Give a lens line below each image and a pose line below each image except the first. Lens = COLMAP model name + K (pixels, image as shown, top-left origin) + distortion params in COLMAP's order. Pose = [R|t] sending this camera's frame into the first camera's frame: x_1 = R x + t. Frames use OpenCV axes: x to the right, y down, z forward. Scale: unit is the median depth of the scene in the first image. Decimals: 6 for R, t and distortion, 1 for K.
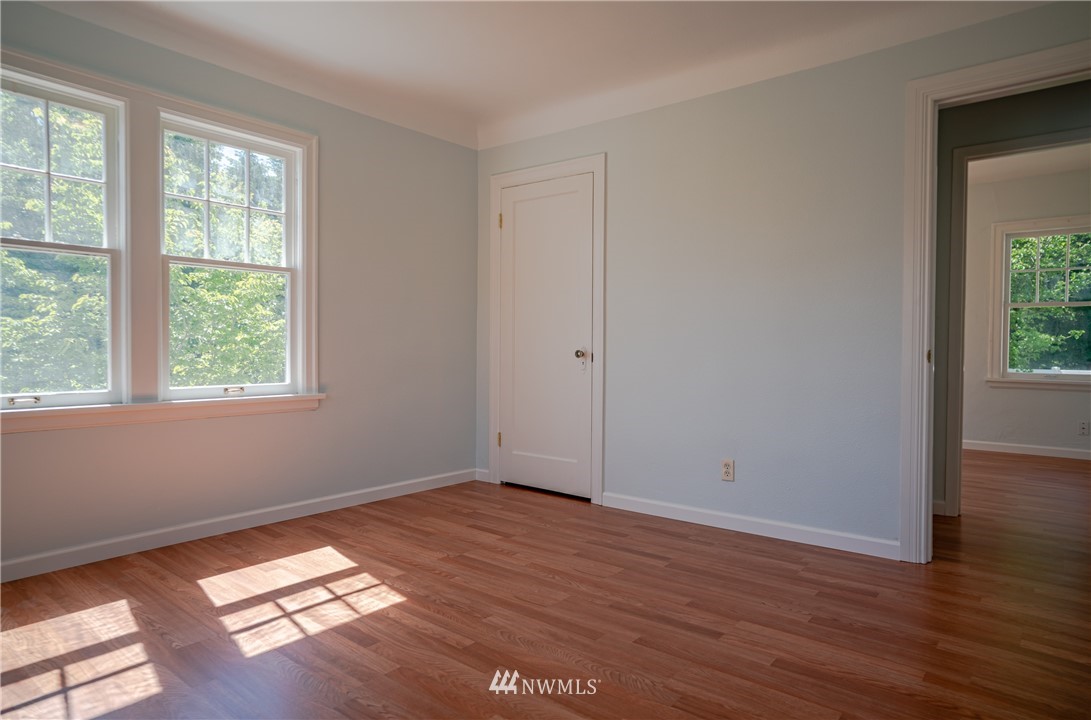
lens RADIAL K [[644.2, 0, 552.9], [0, 644.2, 363.0], [0, 0, 1]] dist [-0.021340, 0.018353]
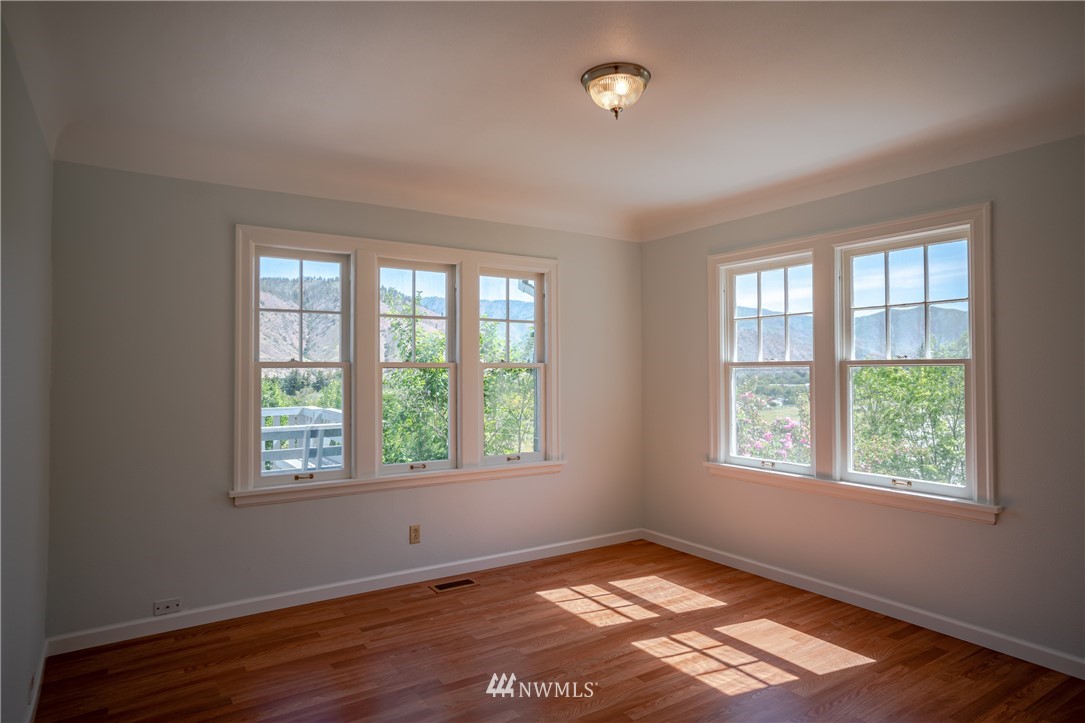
lens RADIAL K [[640.7, 0, 538.0], [0, 640.7, 361.7], [0, 0, 1]] dist [-0.021340, 0.018353]
pose [[-0.298466, -0.018602, -0.954239, 0.873453], [-0.027922, 0.999552, -0.010752, -0.165288], [0.954012, 0.023435, -0.298852, 0.974728]]
